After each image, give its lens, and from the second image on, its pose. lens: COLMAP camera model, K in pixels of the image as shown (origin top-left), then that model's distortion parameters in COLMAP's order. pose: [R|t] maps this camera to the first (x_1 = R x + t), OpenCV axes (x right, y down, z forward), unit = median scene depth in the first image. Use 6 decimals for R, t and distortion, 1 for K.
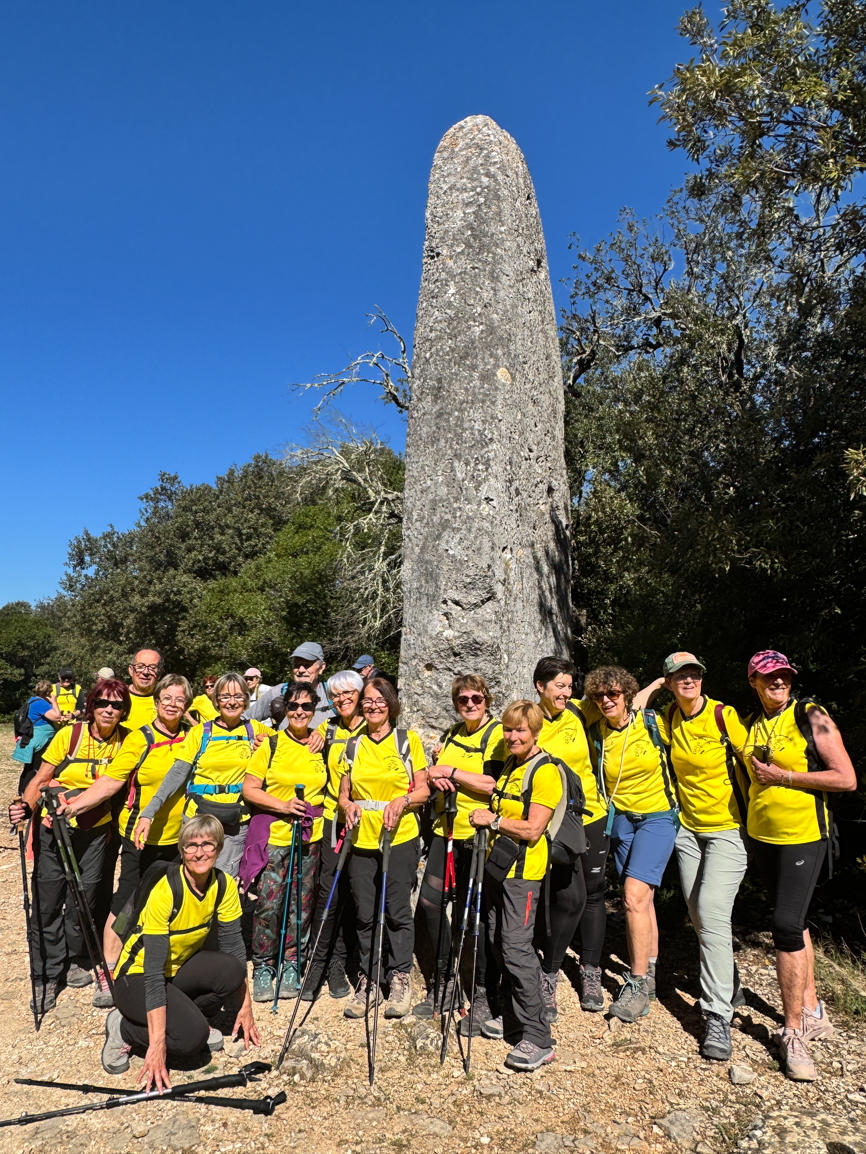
lens RADIAL K [[761.0, 0, 435.8], [0, 761.0, 581.0], [0, 0, 1]] dist [0.000119, 0.003052]
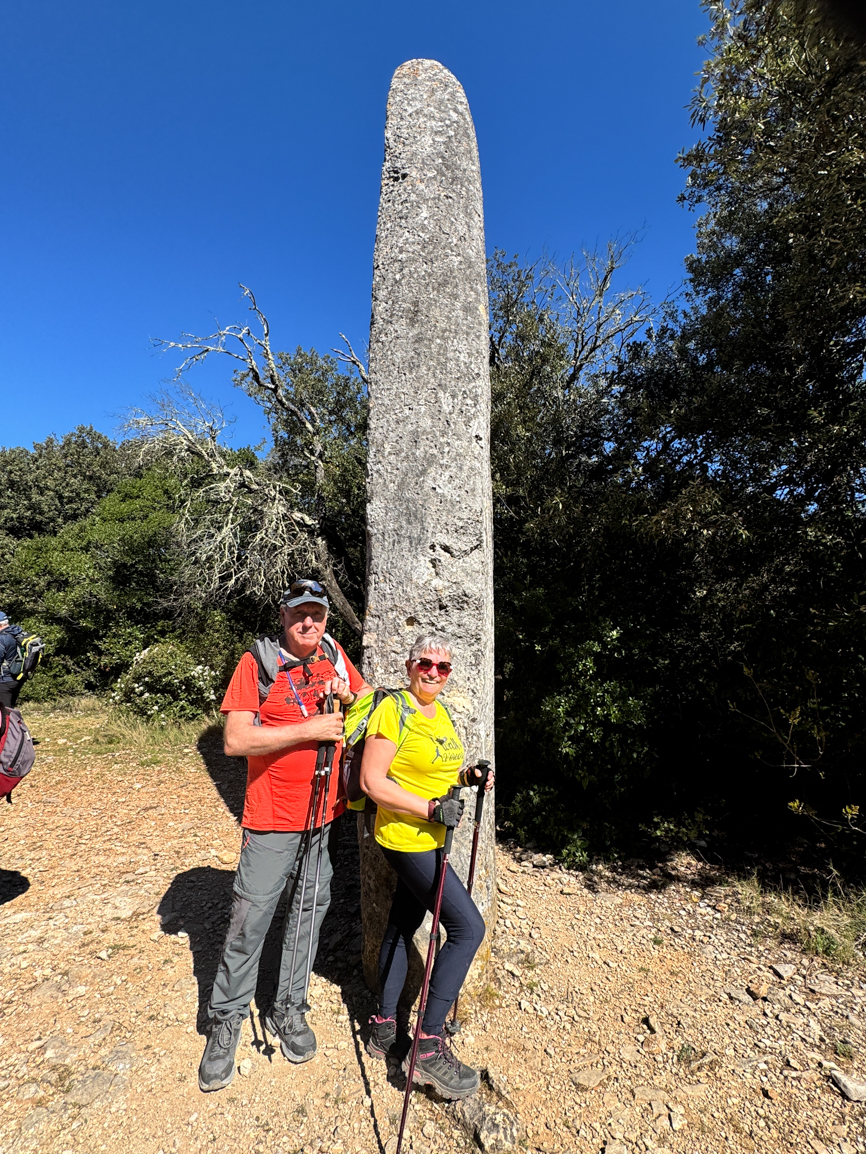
lens RADIAL K [[542.5, 0, 432.0], [0, 542.5, 578.9], [0, 0, 1]] dist [-0.000844, 0.000558]
pose [[0.927037, 0.050115, 0.371607, -0.182328], [-0.058290, 0.998241, 0.010791, 0.048351], [-0.370412, -0.031665, 0.928328, 0.355751]]
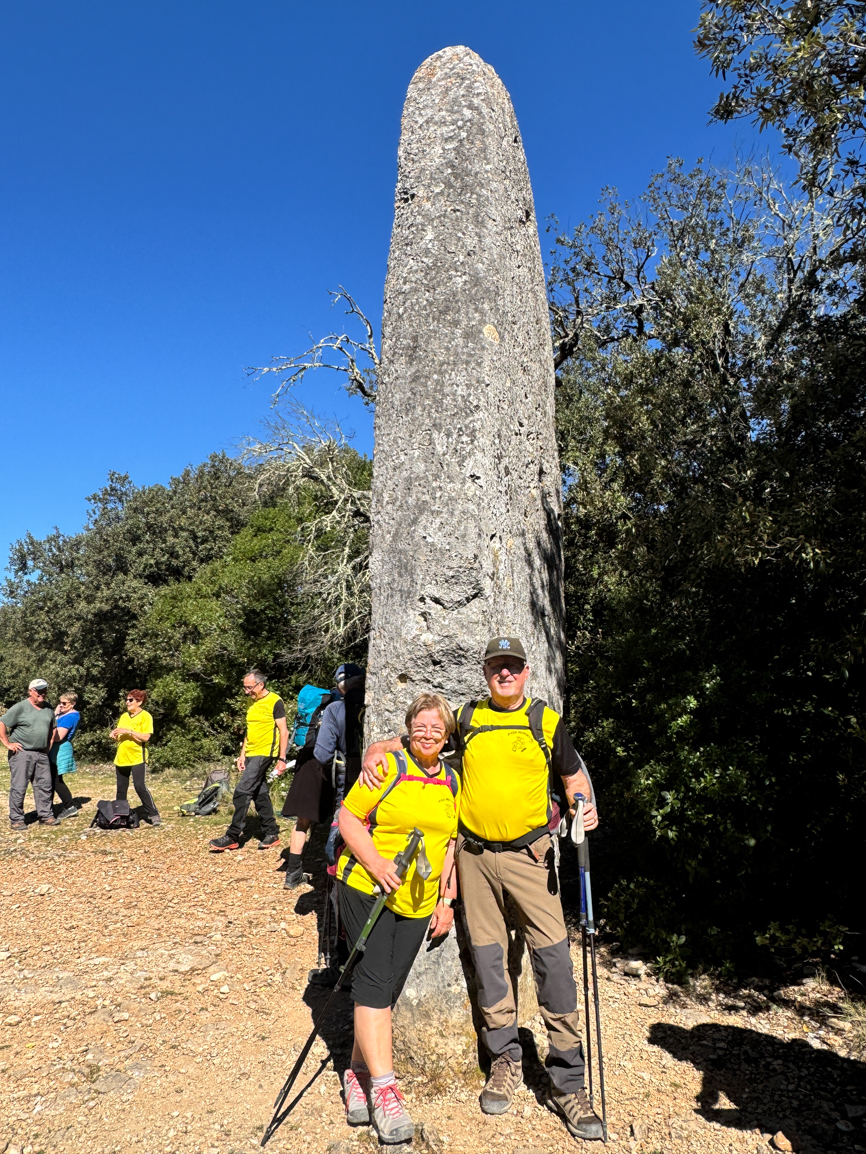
lens RADIAL K [[763.7, 0, 438.3], [0, 763.7, 583.1], [0, 0, 1]] dist [-0.003760, 0.008934]
pose [[0.998756, 0.002090, 0.049825, -0.010135], [-0.001591, 0.999948, -0.010062, 0.015192], [-0.049843, 0.009971, 0.998707, 0.140936]]
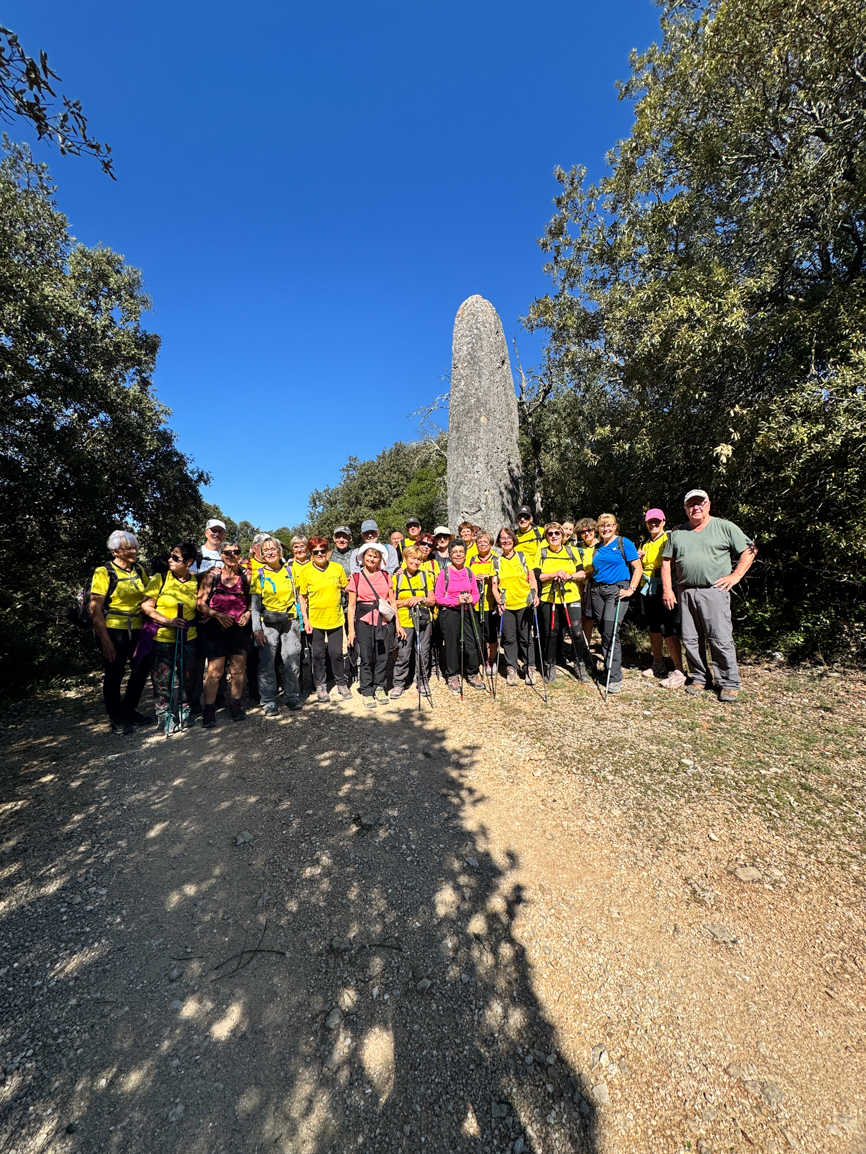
lens RADIAL K [[446.3, 0, 433.0], [0, 446.3, 577.0], [0, 0, 1]] dist [-0.002108, -0.000009]
pose [[0.984279, -0.034445, -0.173228, 0.146430], [0.061618, 0.986144, 0.154025, 0.002992], [0.165522, -0.162277, 0.972763, -0.481864]]
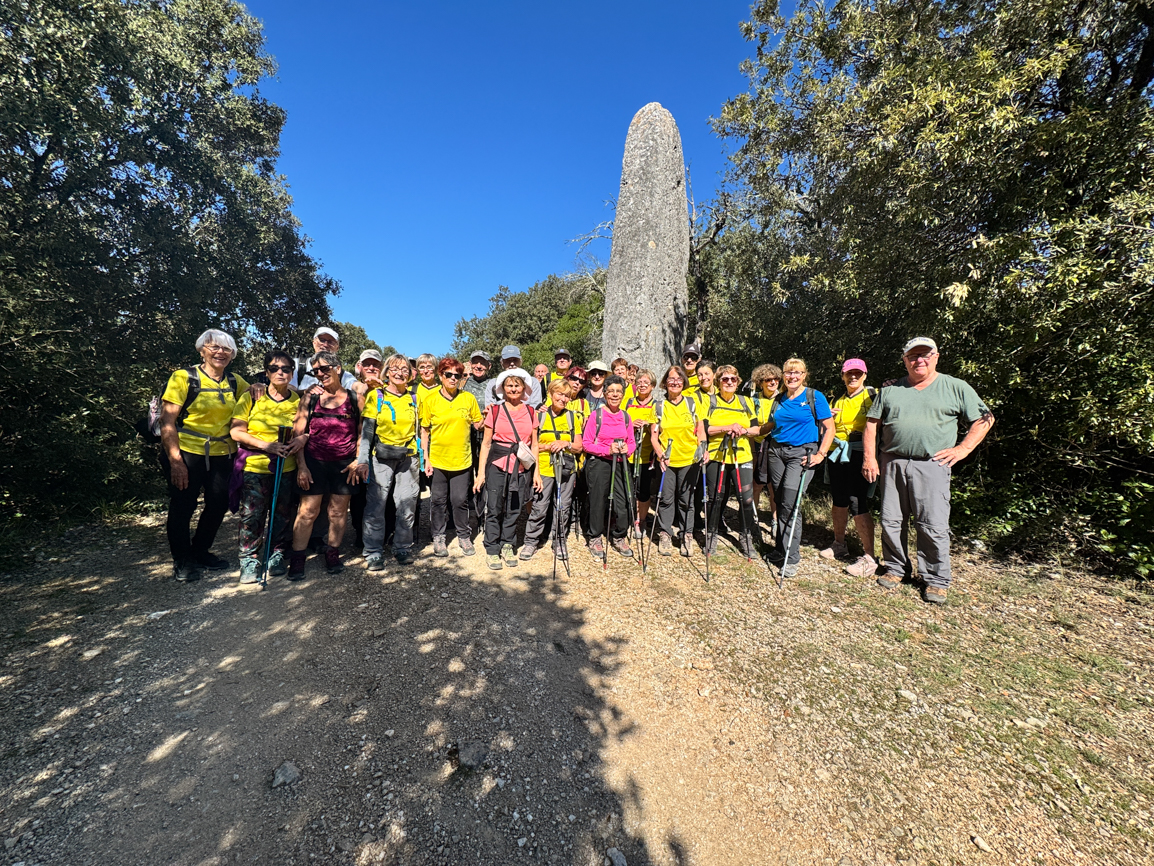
lens RADIAL K [[446.3, 0, 574.1], [0, 446.3, 433.8], [0, 0, 1]] dist [-0.002108, -0.000009]
pose [[0.983105, 0.052420, -0.175377, 0.111015], [-0.019075, 0.982239, 0.186663, 0.025998], [0.182047, -0.180164, 0.966644, -0.342288]]
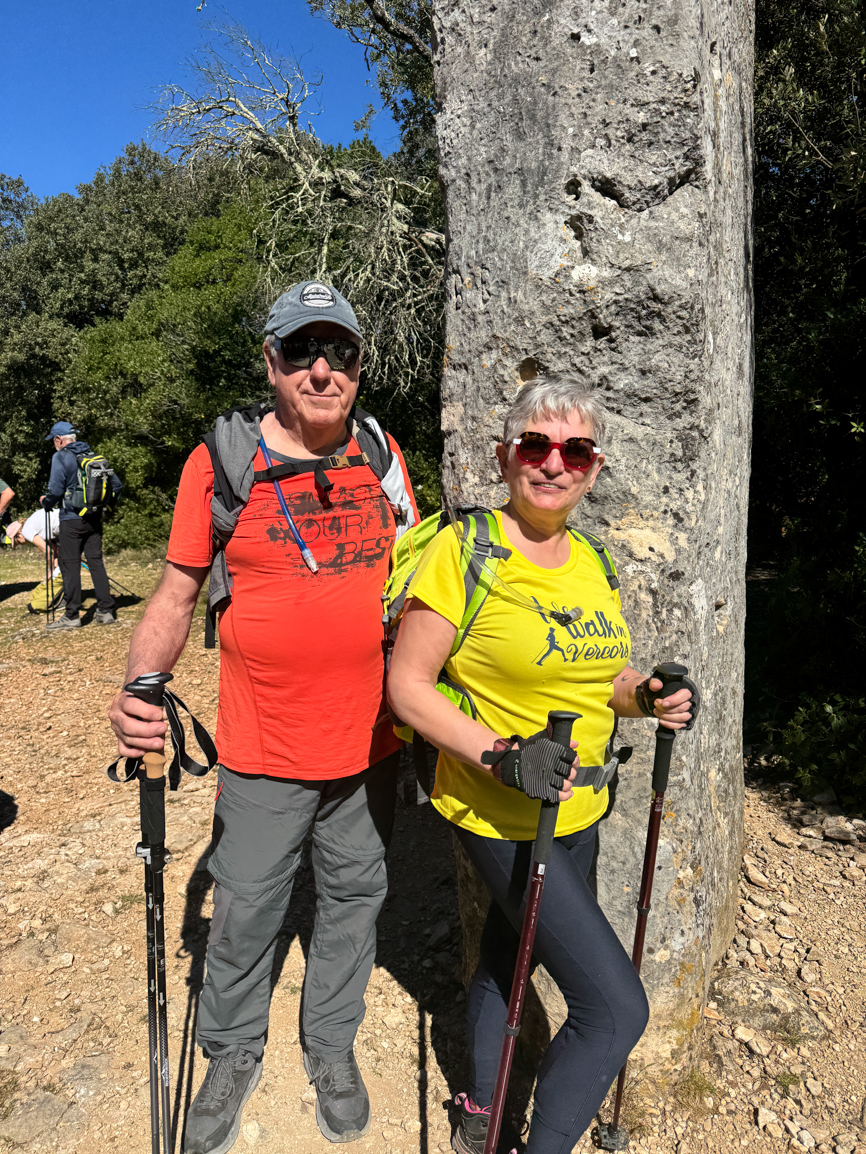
lens RADIAL K [[812.2, 0, 427.8], [0, 812.2, 578.0], [0, 0, 1]] dist [0.021835, -0.027485]
pose [[0.997065, -0.046824, 0.060572, -0.077568], [0.028391, 0.960892, 0.275463, 0.083942], [-0.071101, -0.272935, 0.959401, 0.477430]]
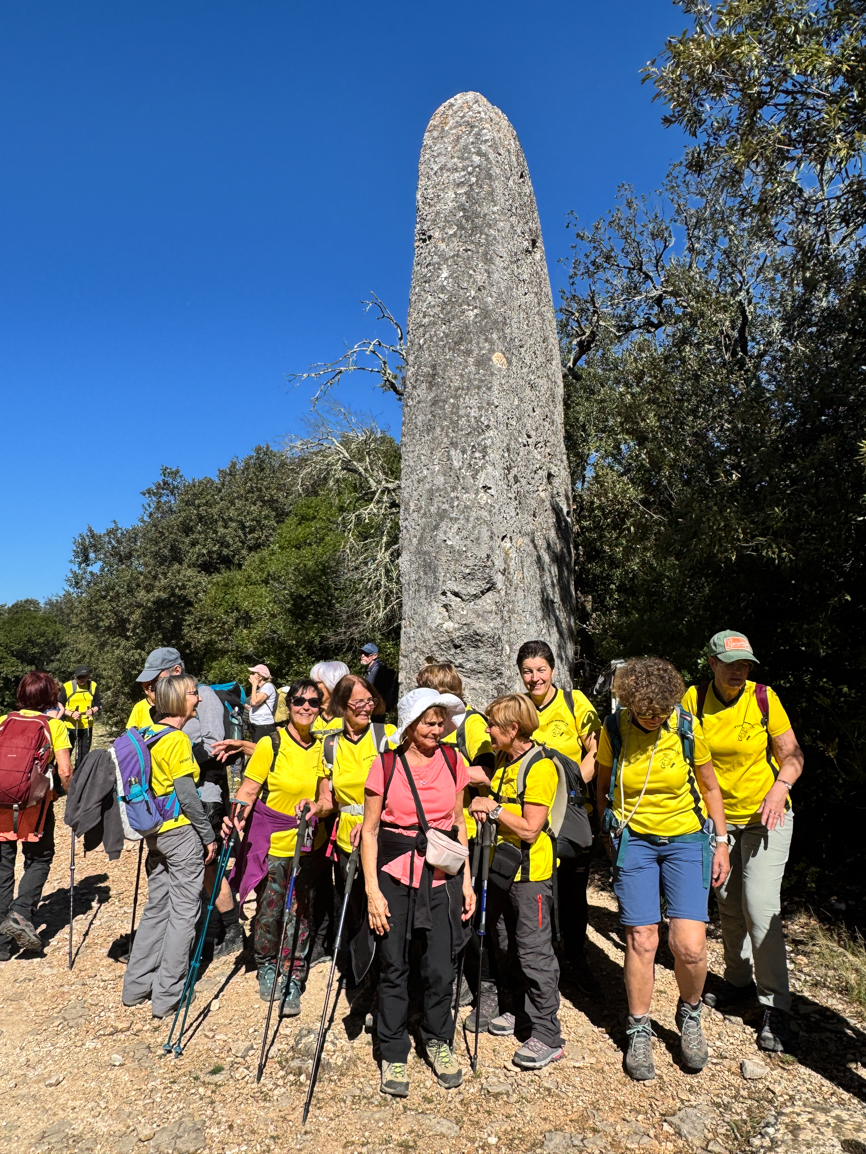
lens RADIAL K [[761.8, 0, 430.7], [0, 761.8, 583.7], [0, 0, 1]] dist [0.001457, -0.000893]
pose [[0.999599, -0.023574, -0.015706, 0.008758], [0.023881, 0.999521, 0.019698, -0.004156], [0.015234, -0.020066, 0.999683, 0.013481]]
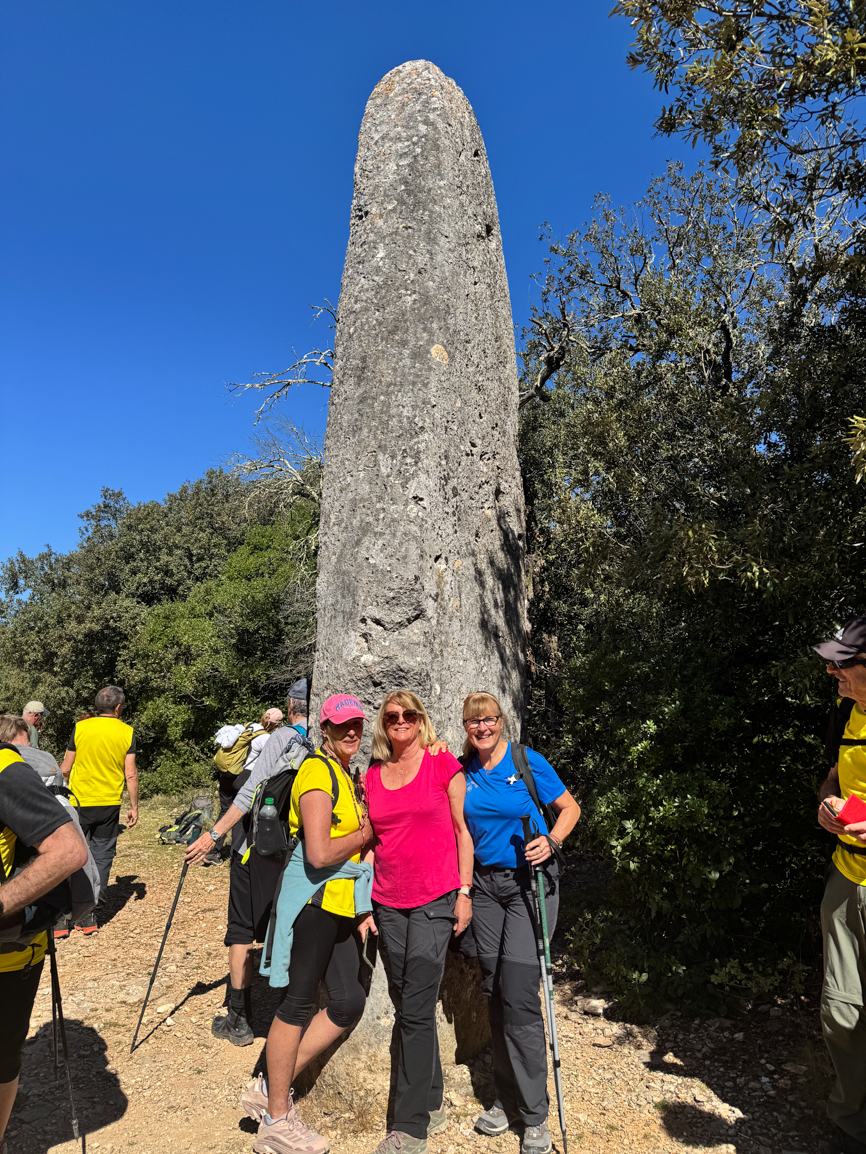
lens RADIAL K [[786.6, 0, 430.3], [0, 786.6, 583.4], [0, 0, 1]] dist [0.164310, -0.295024]
pose [[0.999847, 0.003309, 0.017196, 0.058860], [-0.002735, 0.999442, -0.033298, 0.012855], [-0.017297, 0.033246, 0.999298, 0.114598]]
